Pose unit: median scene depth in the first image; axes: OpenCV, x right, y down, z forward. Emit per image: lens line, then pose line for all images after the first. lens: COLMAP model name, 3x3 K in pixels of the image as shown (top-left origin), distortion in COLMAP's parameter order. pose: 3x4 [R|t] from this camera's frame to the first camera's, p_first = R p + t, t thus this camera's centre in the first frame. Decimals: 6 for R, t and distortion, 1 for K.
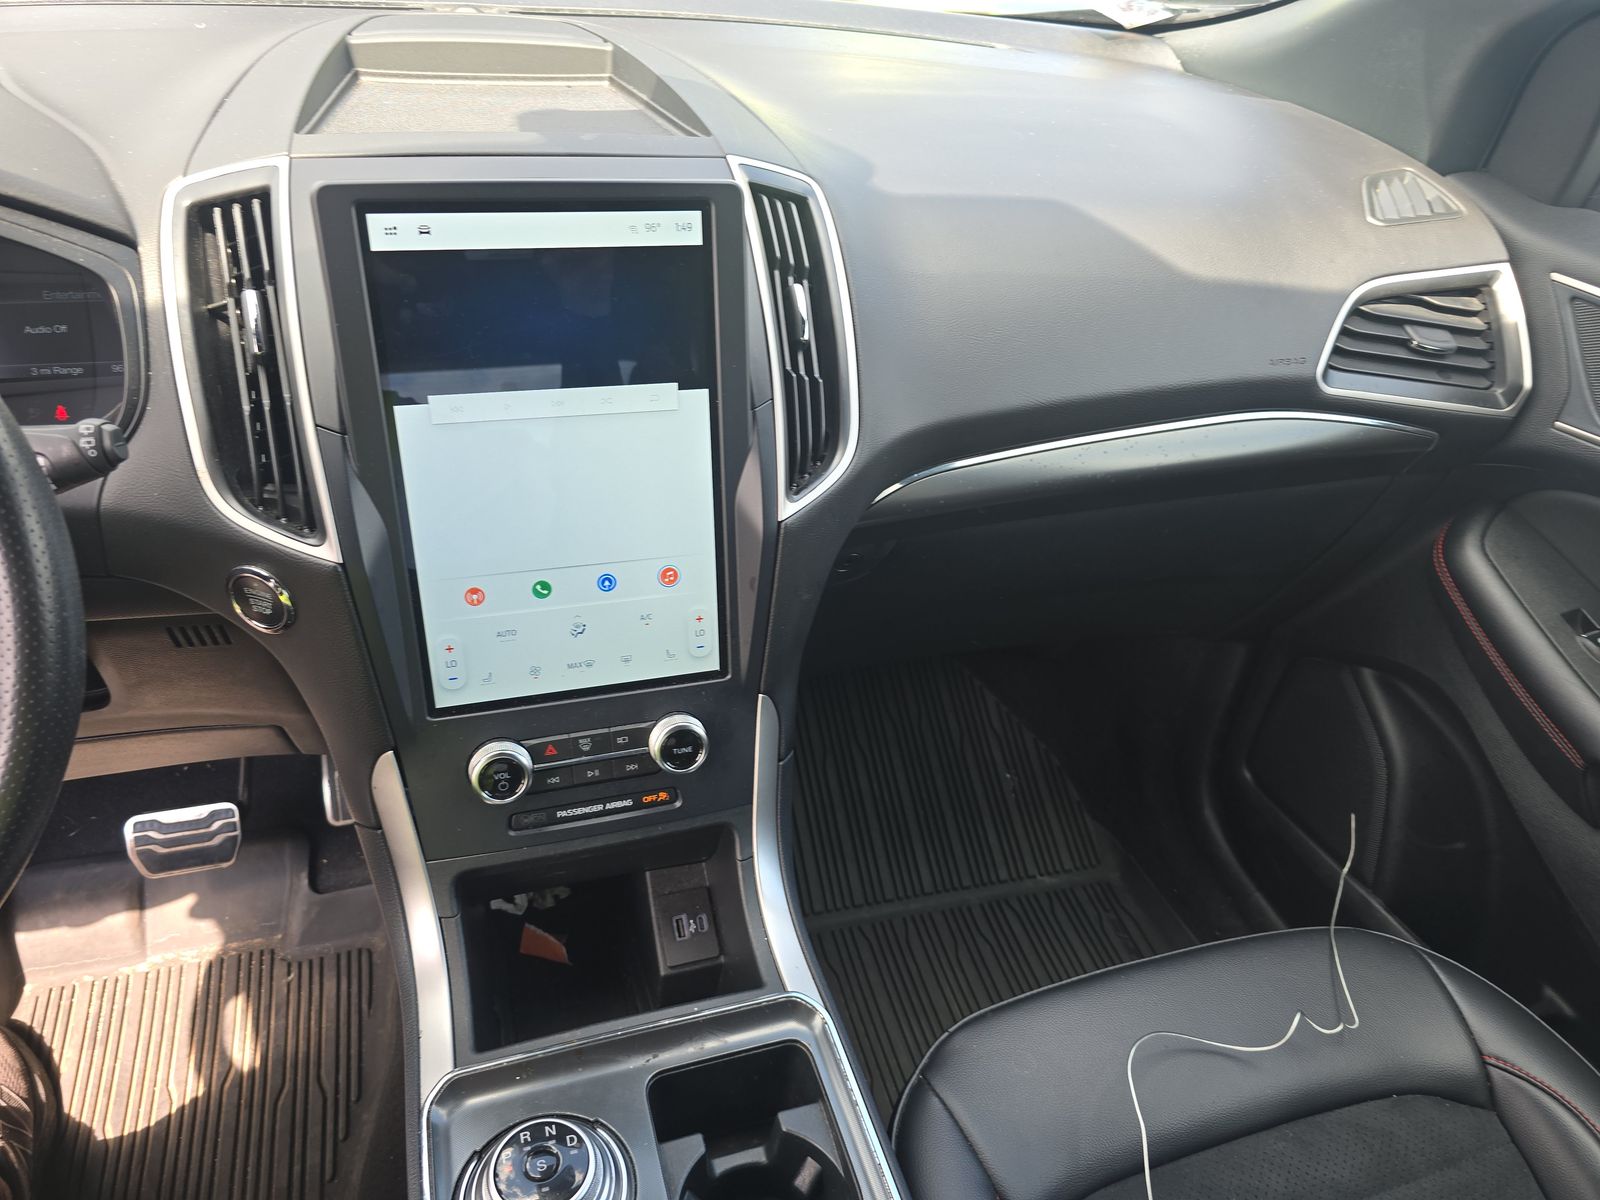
lens RADIAL K [[1063.9, 0, 798.2], [0, 1063.9, 592.9], [0, 0, 1]] dist [0.001871, -0.013744]
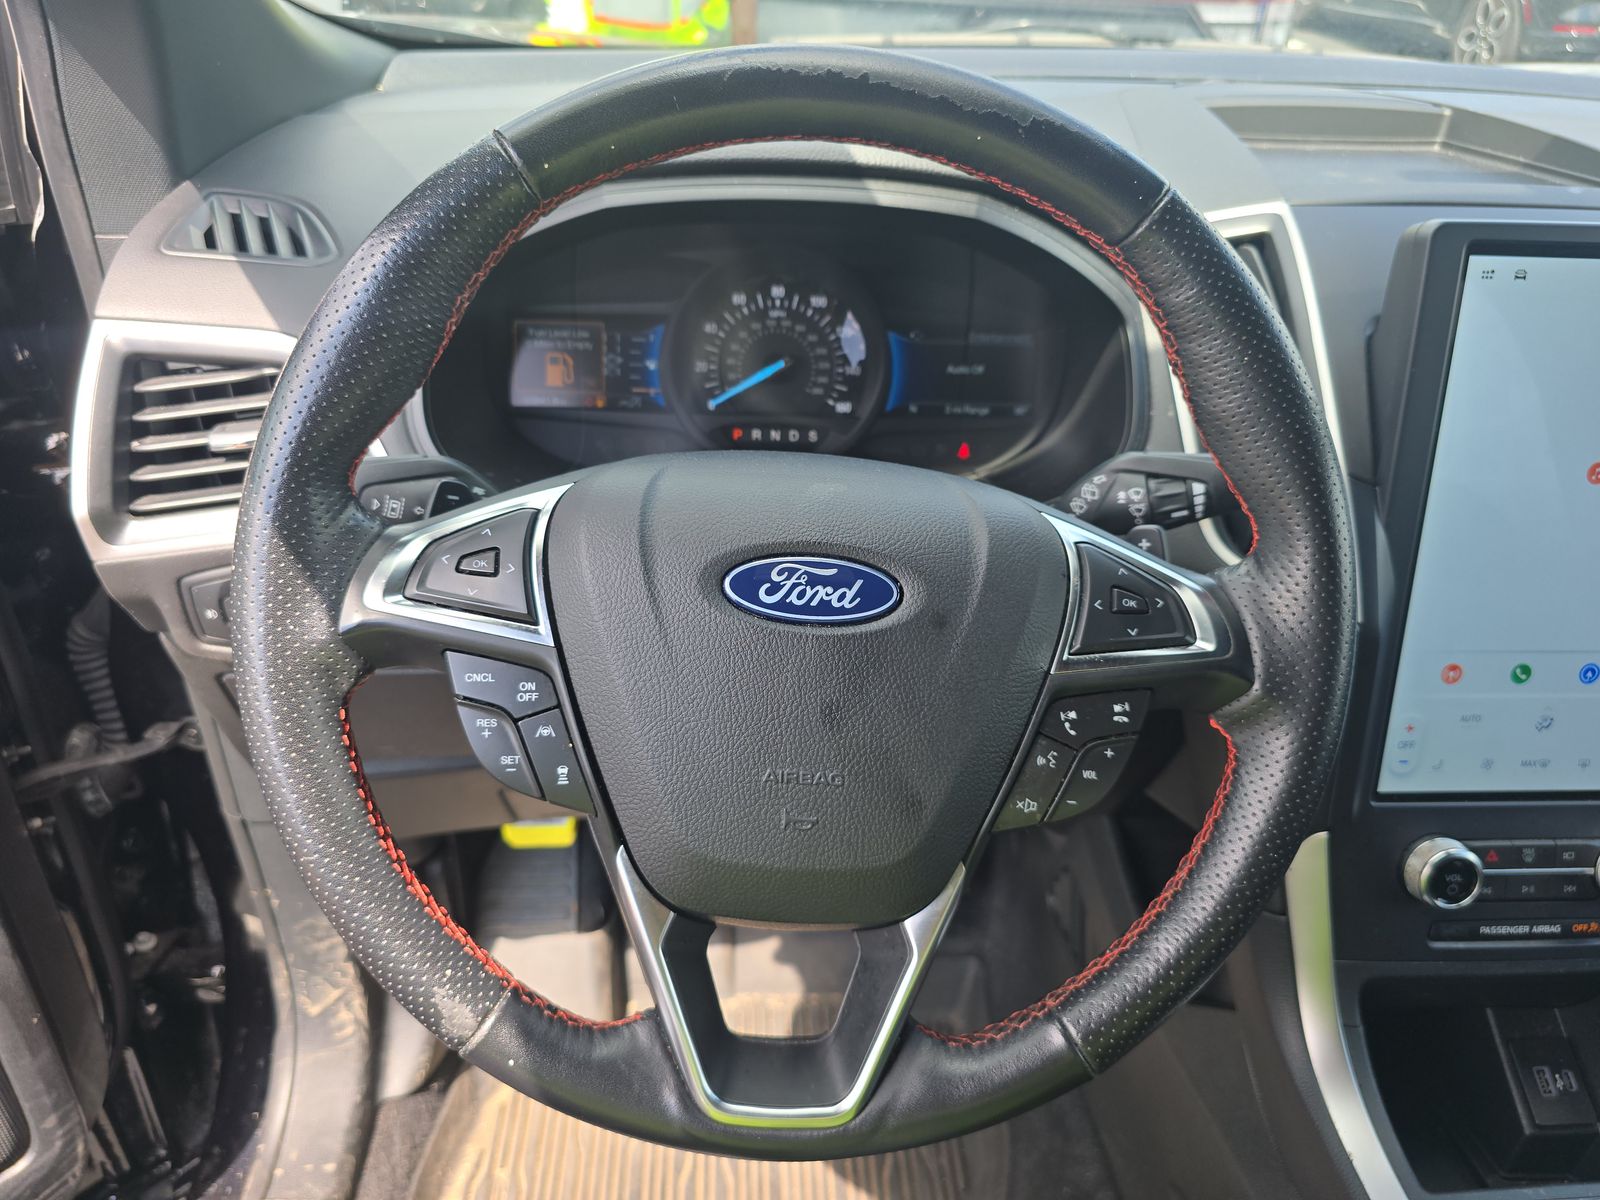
lens RADIAL K [[1063.9, 0, 791.4], [0, 1063.9, 597.4], [0, 0, 1]] dist [0.001871, -0.013744]
pose [[0.965914, 0.088136, -0.243397, -0.593618], [-0.109190, 0.991234, -0.074382, 0.063317], [0.234707, 0.098423, 0.967071, -0.011425]]
